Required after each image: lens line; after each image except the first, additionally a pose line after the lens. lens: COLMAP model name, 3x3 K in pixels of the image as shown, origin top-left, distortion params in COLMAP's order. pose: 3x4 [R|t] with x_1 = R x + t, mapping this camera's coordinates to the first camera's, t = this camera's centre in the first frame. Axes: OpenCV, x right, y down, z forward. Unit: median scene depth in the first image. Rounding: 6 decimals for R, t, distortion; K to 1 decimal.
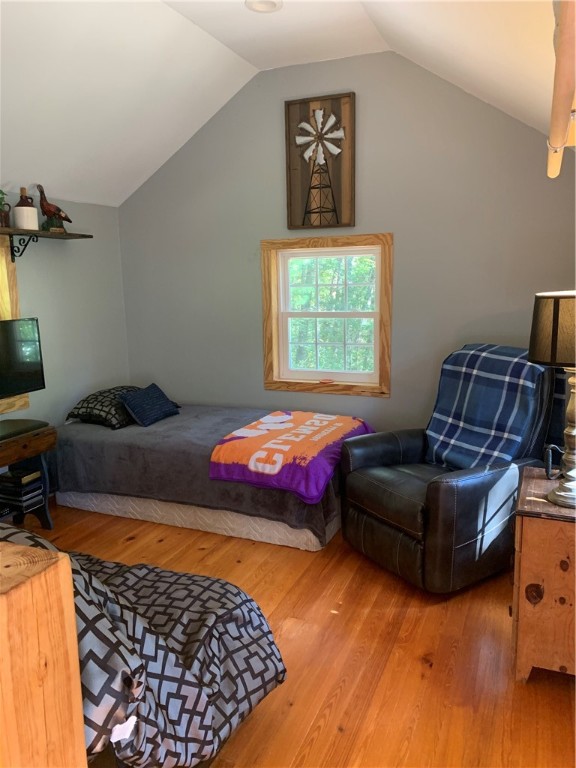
lens RADIAL K [[593.2, 0, 290.6], [0, 593.2, 383.7], [0, 0, 1]] dist [0.015636, -0.019903]
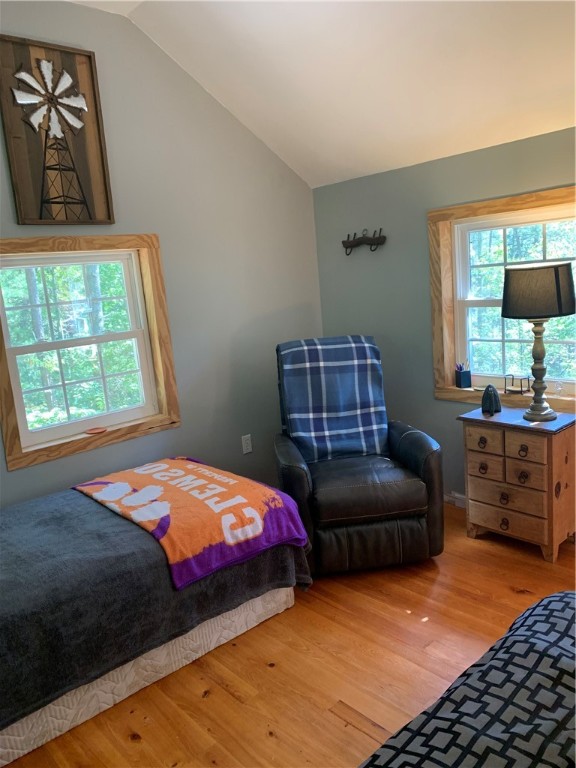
lens RADIAL K [[593.2, 0, 291.6], [0, 593.2, 381.1], [0, 0, 1]] dist [0.015636, -0.019903]
pose [[0.414609, -0.180490, 0.891921, -0.541971], [0.236939, 0.967738, 0.085691, -0.076926], [-0.878612, 0.175803, 0.443998, 0.486740]]
